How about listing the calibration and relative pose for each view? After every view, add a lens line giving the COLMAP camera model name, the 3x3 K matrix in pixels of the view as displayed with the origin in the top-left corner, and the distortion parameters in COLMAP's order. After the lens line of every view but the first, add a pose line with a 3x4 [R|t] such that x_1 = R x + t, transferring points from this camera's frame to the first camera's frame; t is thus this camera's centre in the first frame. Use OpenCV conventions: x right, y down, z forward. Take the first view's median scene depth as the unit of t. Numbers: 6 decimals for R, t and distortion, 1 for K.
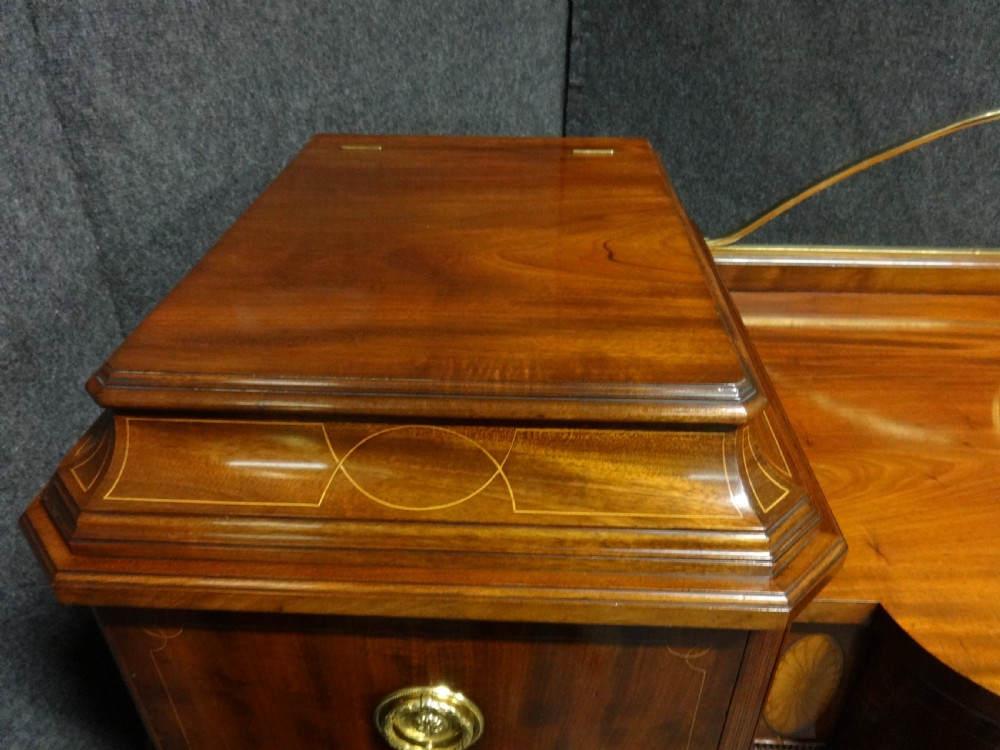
lens RADIAL K [[760.4, 0, 497.4], [0, 760.4, 372.3], [0, 0, 1]] dist [-0.007162, -0.002405]
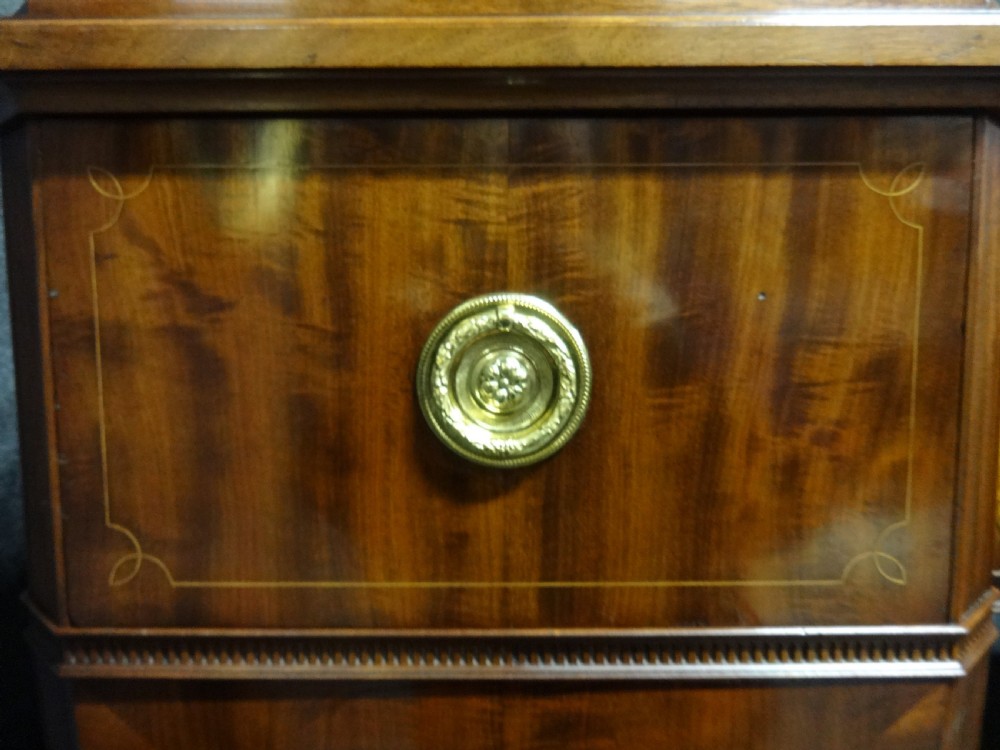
lens RADIAL K [[772.0, 0, 495.0], [0, 772.0, 374.6], [0, 0, 1]] dist [-0.000186, -0.000004]
pose [[0.999174, -0.007480, 0.039946, -0.090890], [0.025037, 0.887529, -0.460071, 0.548964], [-0.032012, 0.460691, 0.886983, 0.308212]]
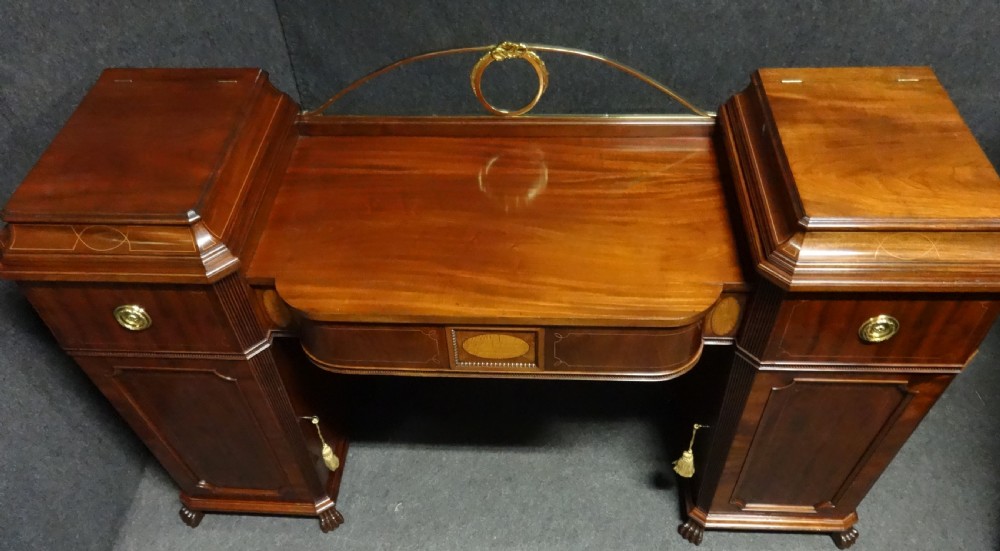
lens RADIAL K [[790.1, 0, 500.0], [0, 790.1, 275.5], [0, 0, 1]] dist [0.000699, -0.007528]
pose [[0.999367, -0.016344, -0.031588, 1.075068], [0.023514, 0.969975, 0.242065, -0.314350], [0.026683, -0.242654, 0.969746, -1.440578]]
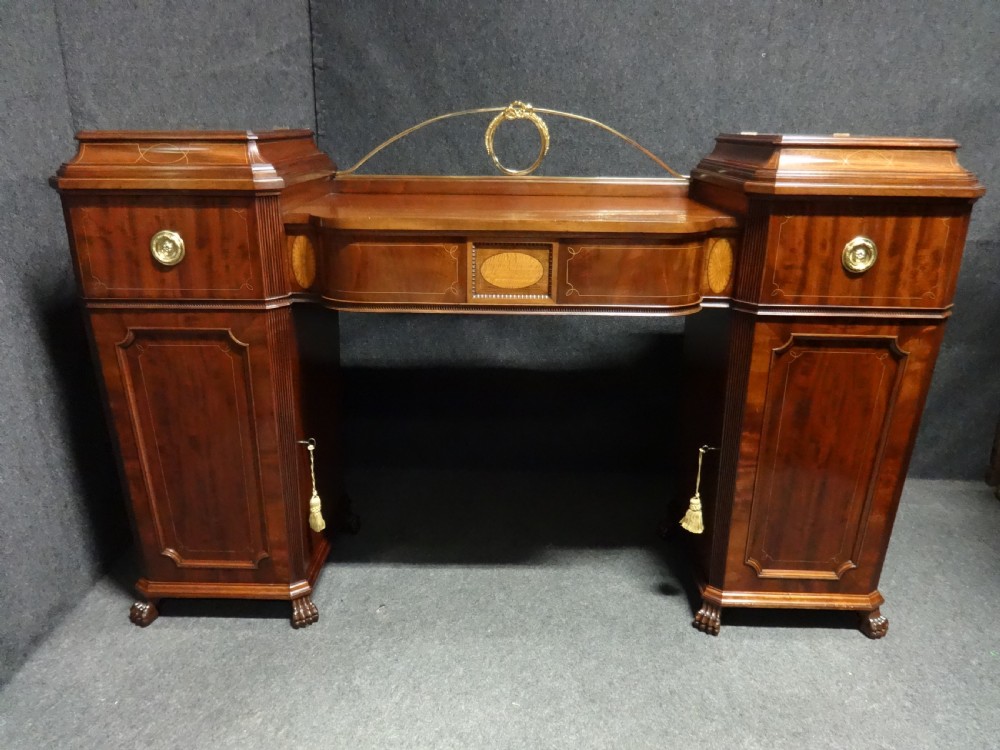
lens RADIAL K [[771.3, 0, 496.3], [0, 771.3, 382.2], [0, 0, 1]] dist [0.003160, -0.000676]
pose [[0.999707, 0.003915, 0.023900, 0.888511], [0.001838, 0.971737, -0.236059, 1.297941], [-0.024149, 0.236034, 0.971445, -1.503050]]
